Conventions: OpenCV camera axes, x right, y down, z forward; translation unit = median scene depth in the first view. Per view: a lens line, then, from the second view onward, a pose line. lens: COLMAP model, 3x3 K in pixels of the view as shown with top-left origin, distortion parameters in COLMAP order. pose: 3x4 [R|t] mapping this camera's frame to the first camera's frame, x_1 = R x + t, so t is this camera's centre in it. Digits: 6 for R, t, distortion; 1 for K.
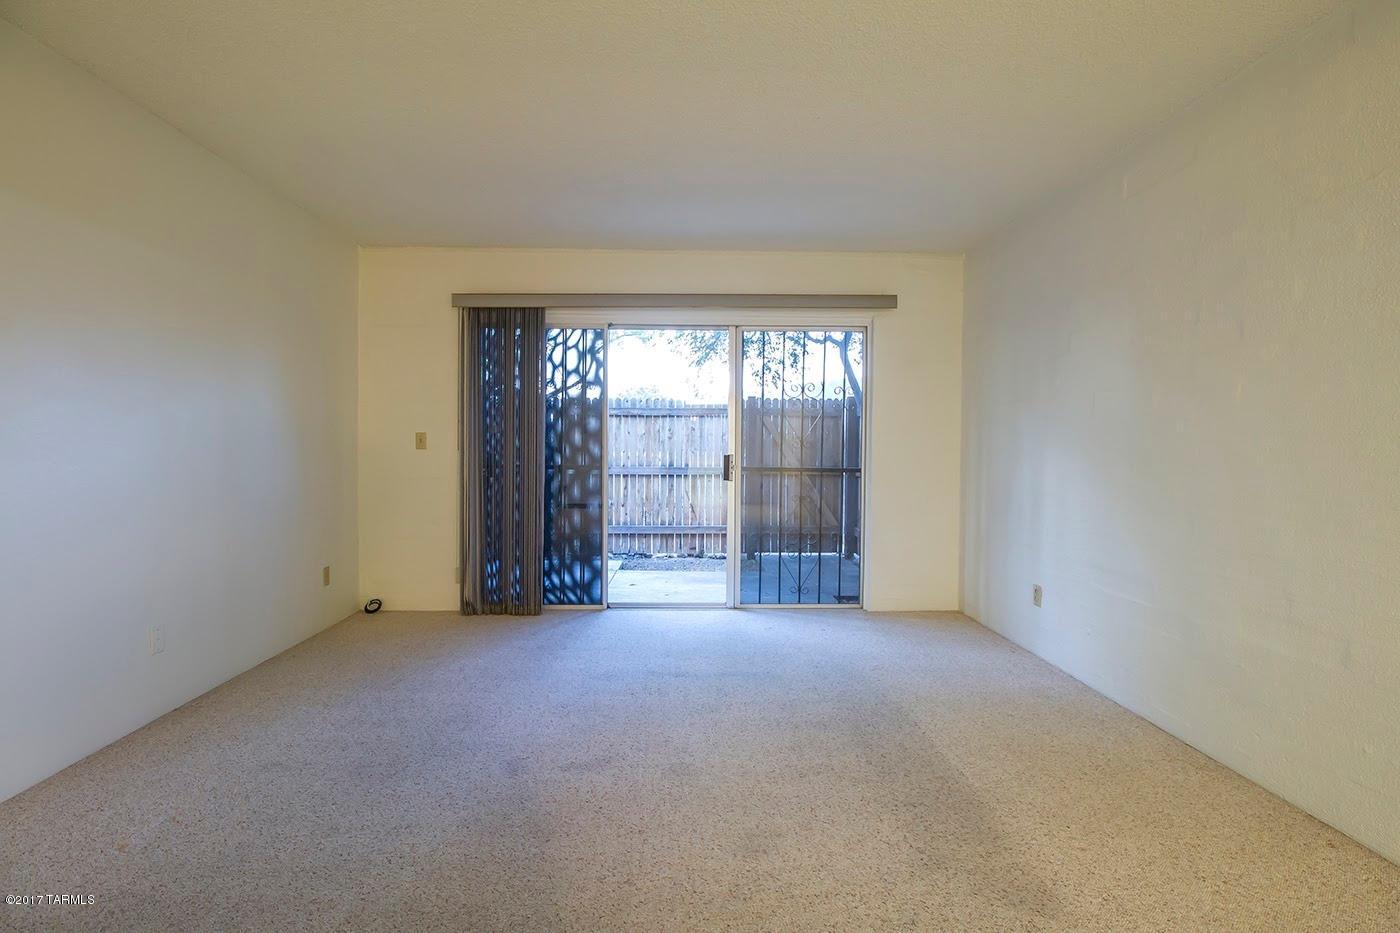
lens RADIAL K [[659.0, 0, 696.9], [0, 659.0, 462.3], [0, 0, 1]] dist [-0.014090, -0.000892]
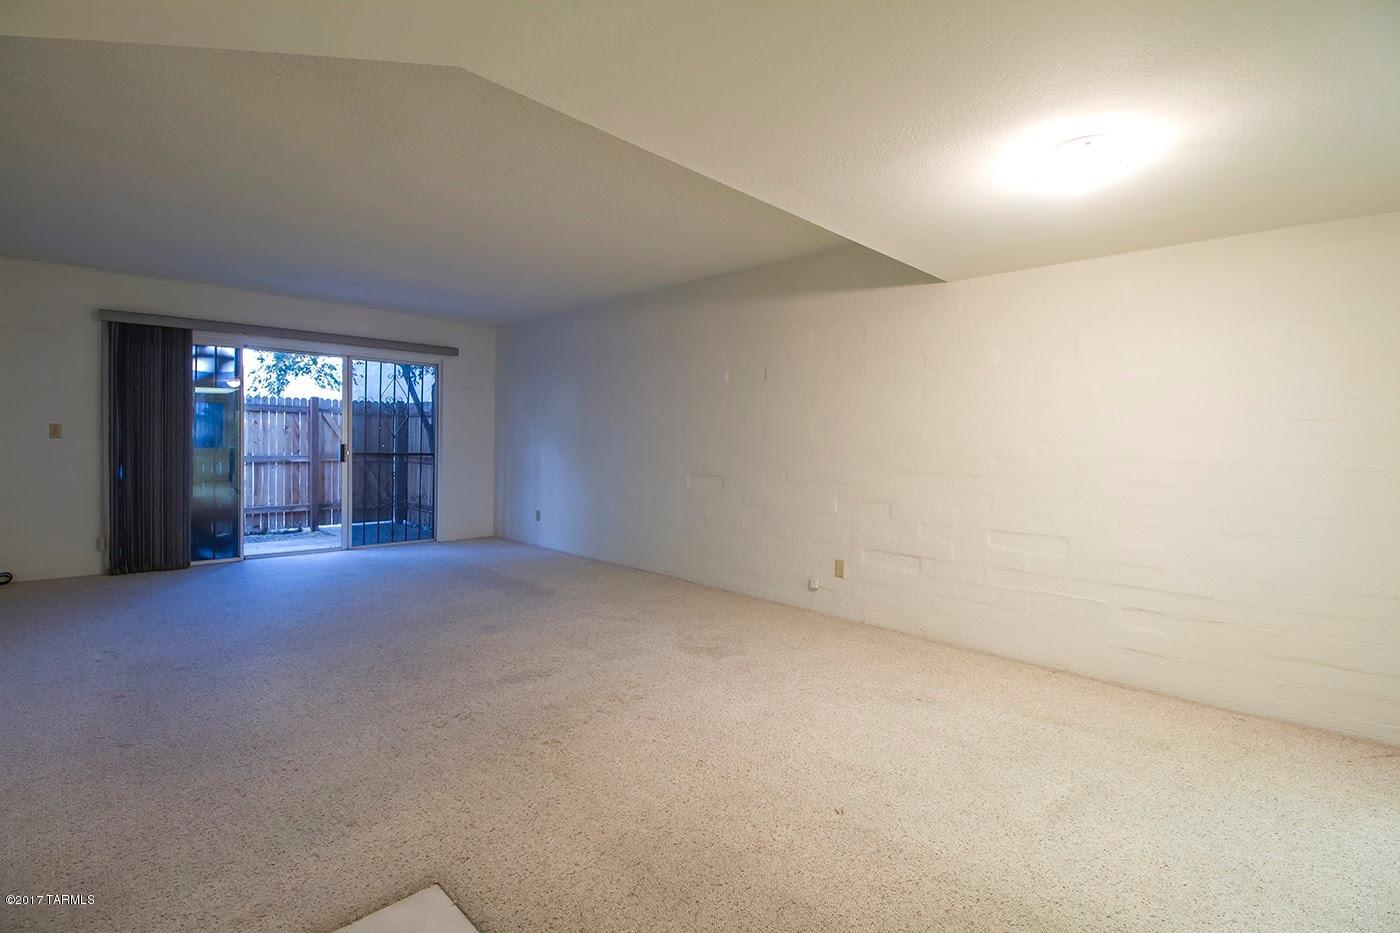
lens RADIAL K [[659.0, 0, 700.3], [0, 659.0, 457.3], [0, 0, 1]] dist [-0.014090, -0.000892]
pose [[0.730898, -0.009604, 0.682419, -0.362860], [0.007434, 0.999954, 0.006112, 0.014569], [-0.682446, 0.000606, 0.730936, -0.596108]]
